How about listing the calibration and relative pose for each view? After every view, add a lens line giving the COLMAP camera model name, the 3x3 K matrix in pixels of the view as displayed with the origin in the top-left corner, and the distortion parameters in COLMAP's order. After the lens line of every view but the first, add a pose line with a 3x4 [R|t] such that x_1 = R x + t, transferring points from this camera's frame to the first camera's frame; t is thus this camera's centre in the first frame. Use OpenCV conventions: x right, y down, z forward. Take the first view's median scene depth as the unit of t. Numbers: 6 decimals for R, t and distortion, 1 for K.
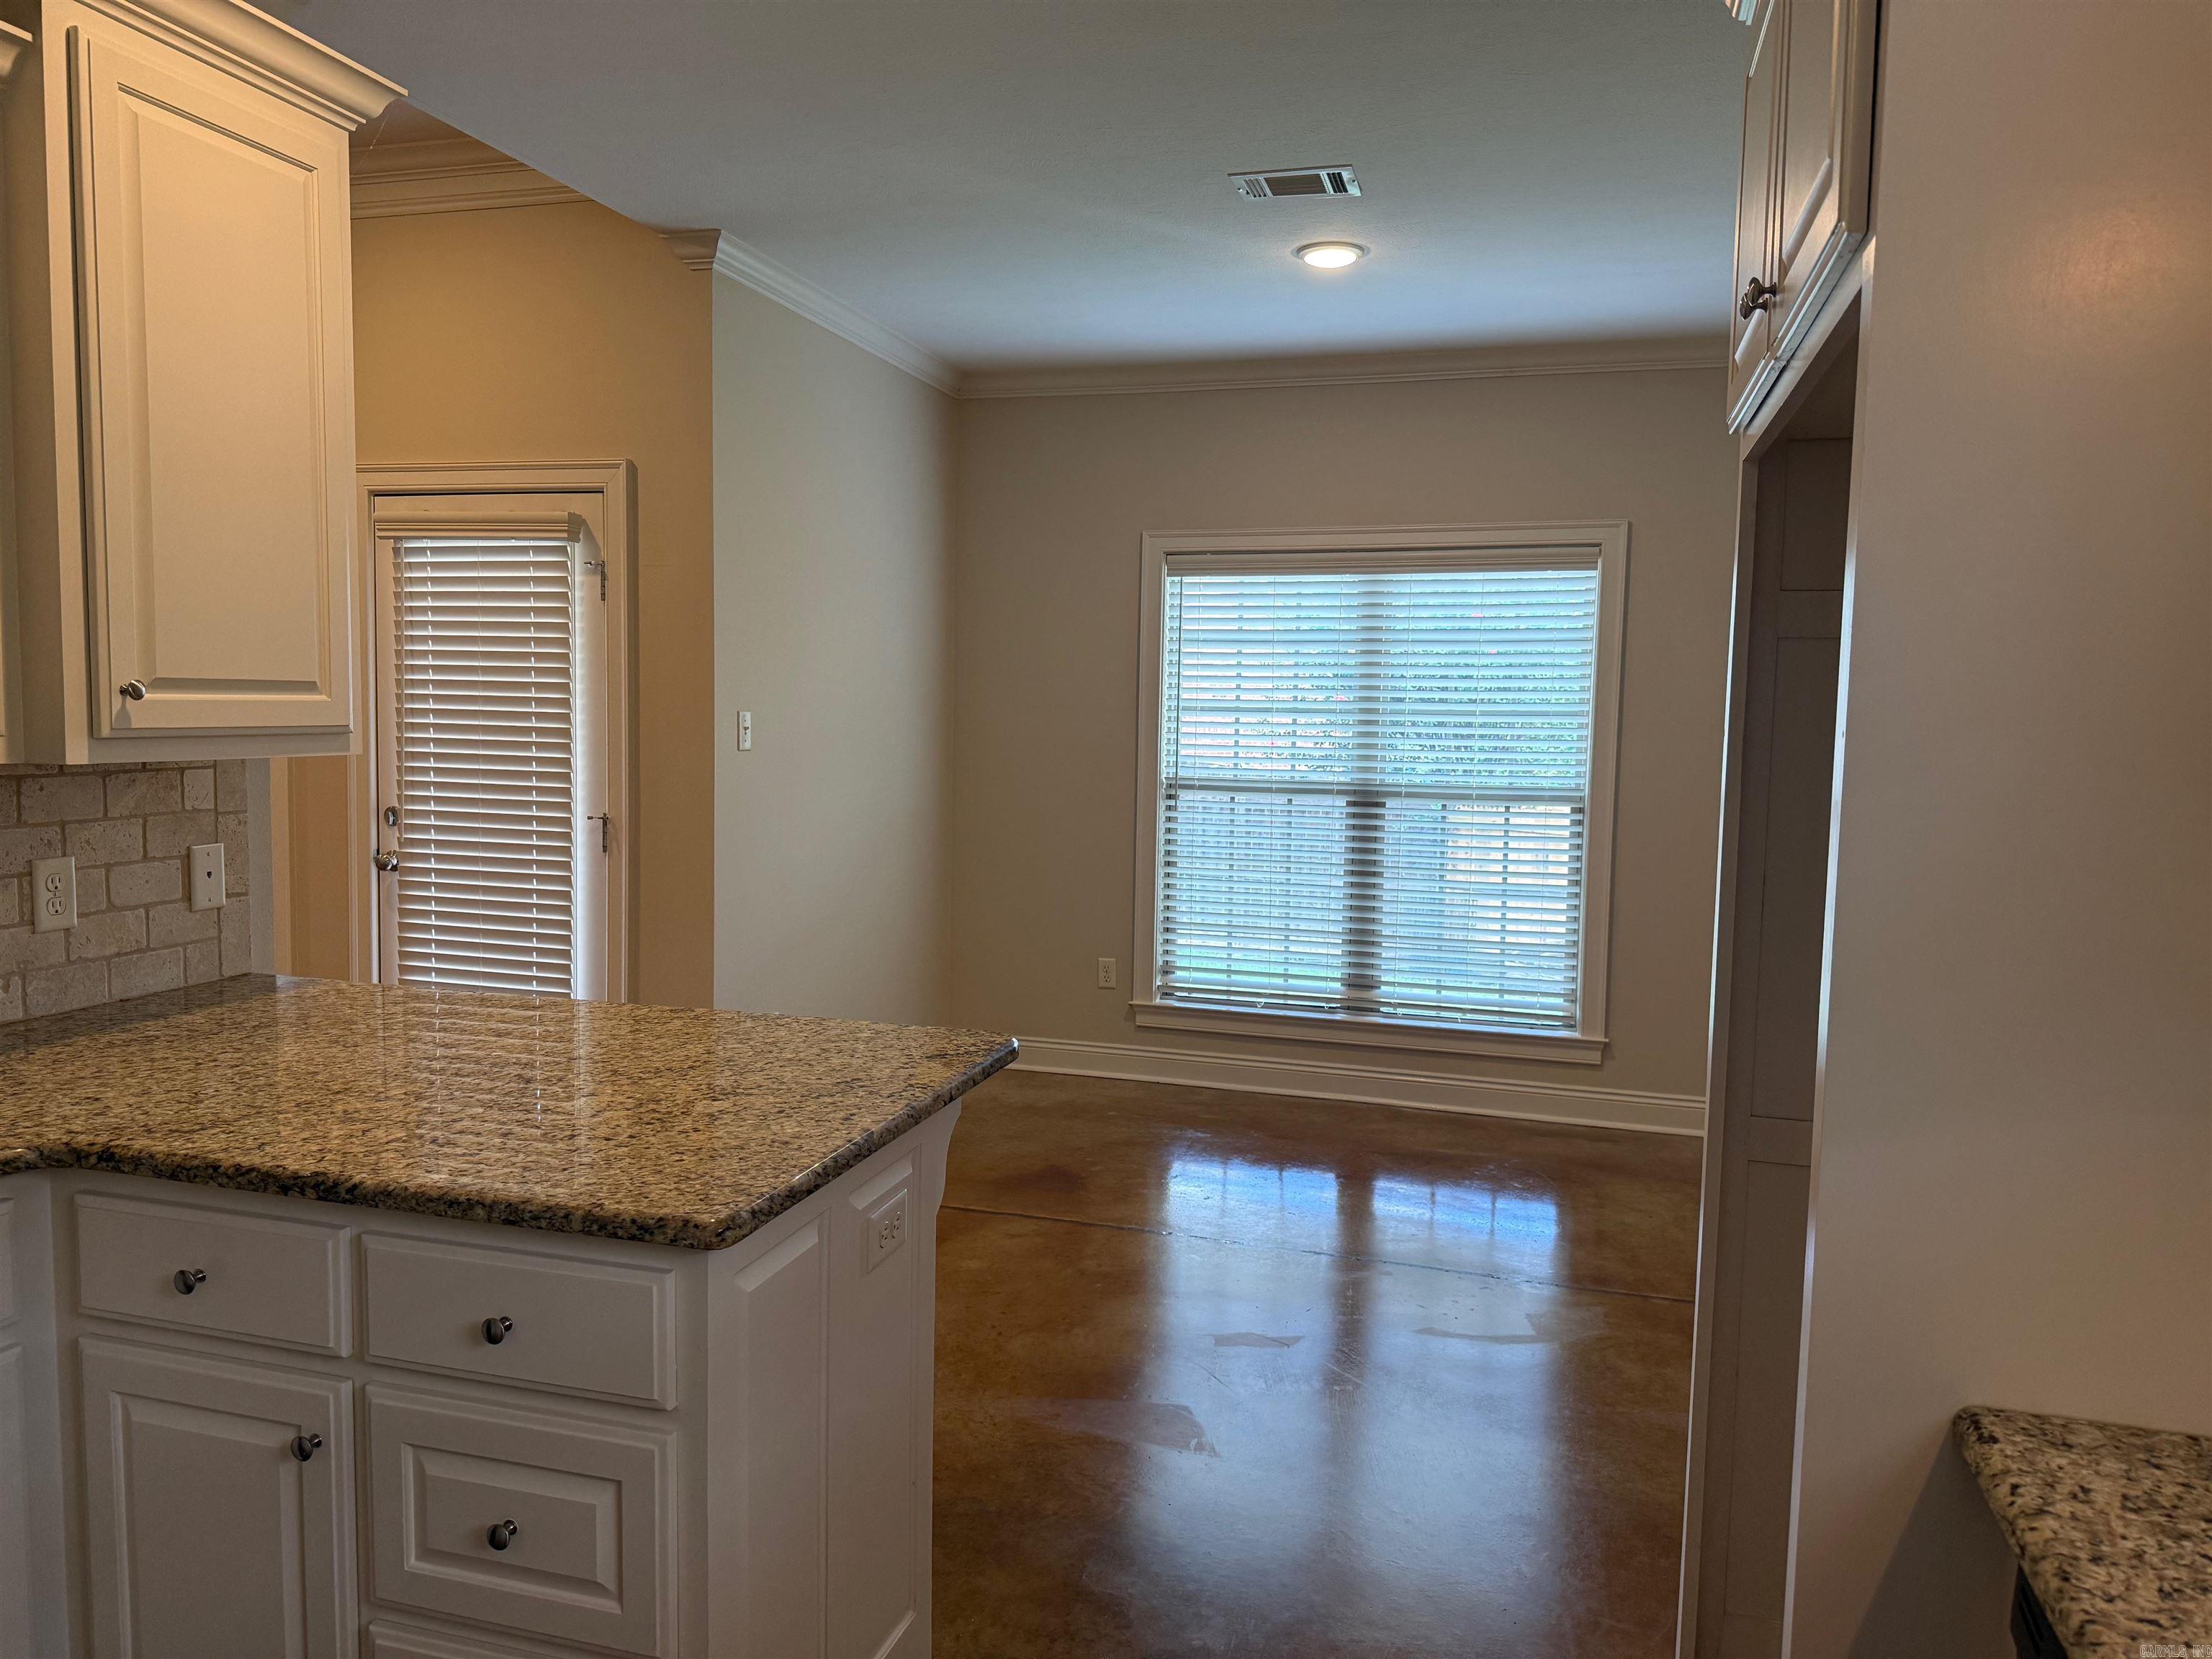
lens RADIAL K [[1589.7, 0, 1111.6], [0, 1589.7, 822.5], [0, 0, 1]] dist [0.080694, -0.124053]
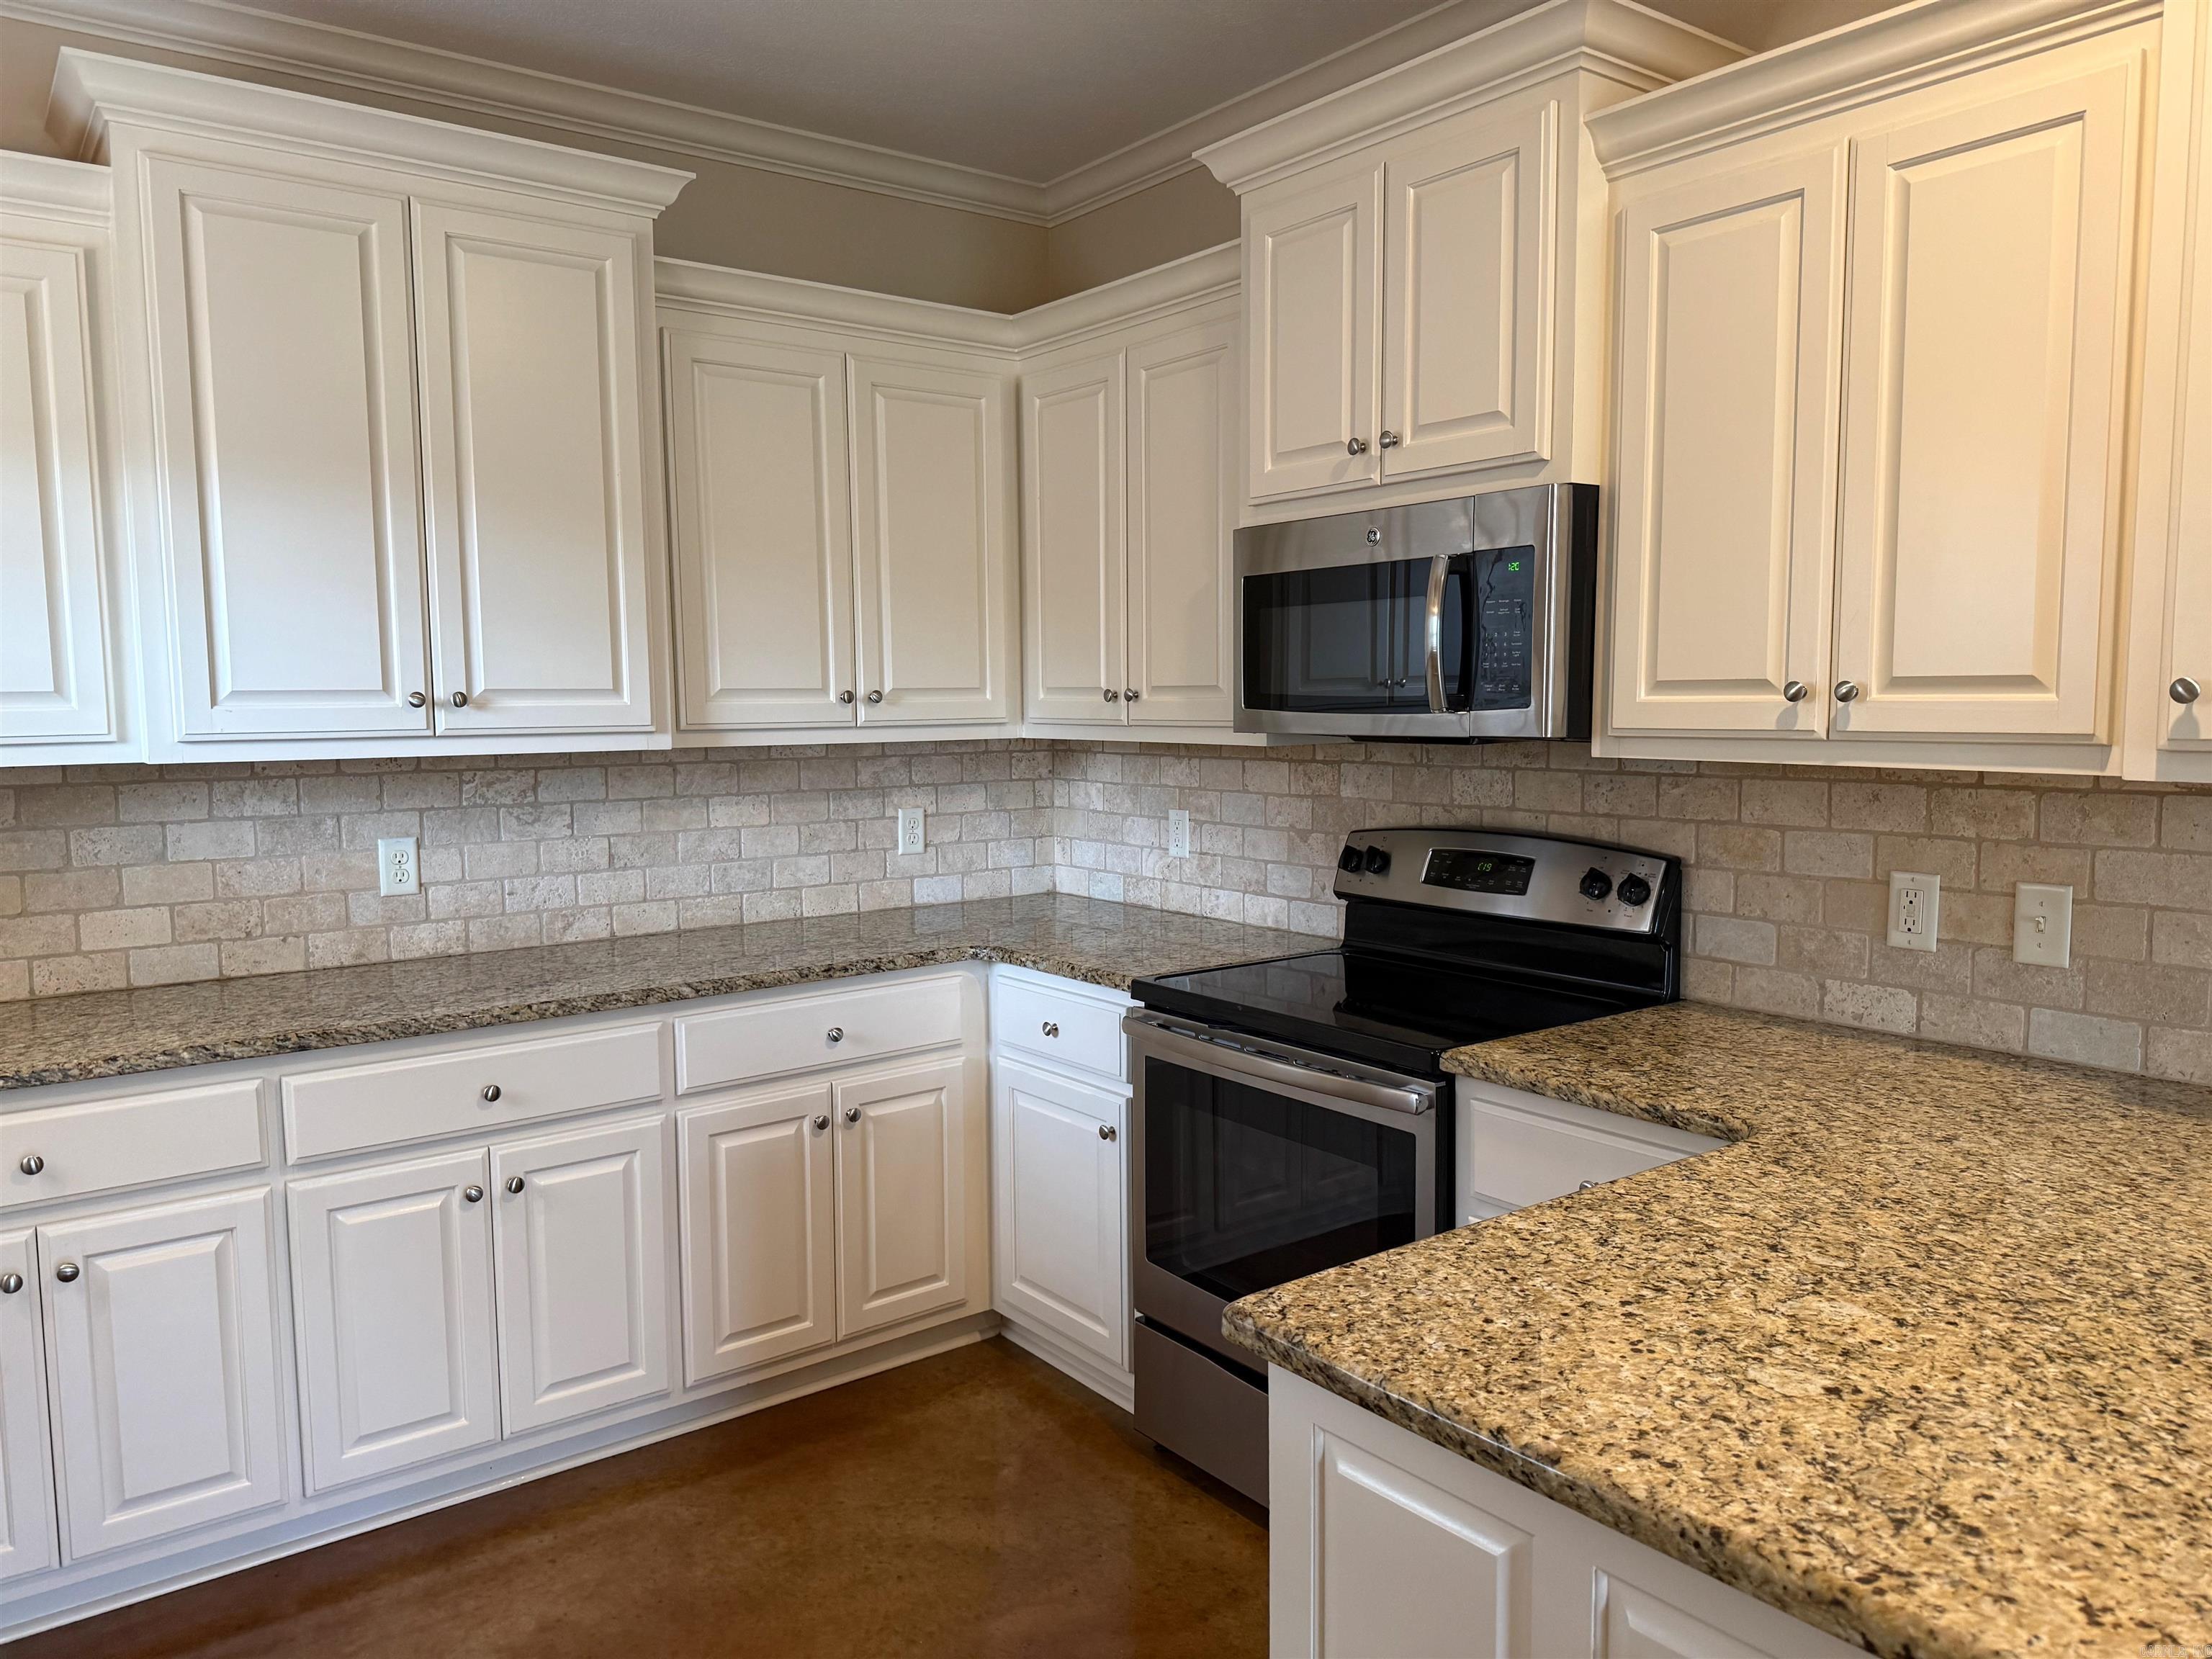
lens RADIAL K [[1556.5, 0, 1106.0], [0, 1556.5, 829.5], [0, 0, 1]] dist [0.072836, -0.095634]
pose [[-0.595225, 0.056757, -0.801552, 0.254272], [-0.065295, 0.990788, 0.118644, -0.055207], [0.800902, 0.122957, -0.586035, 0.796524]]
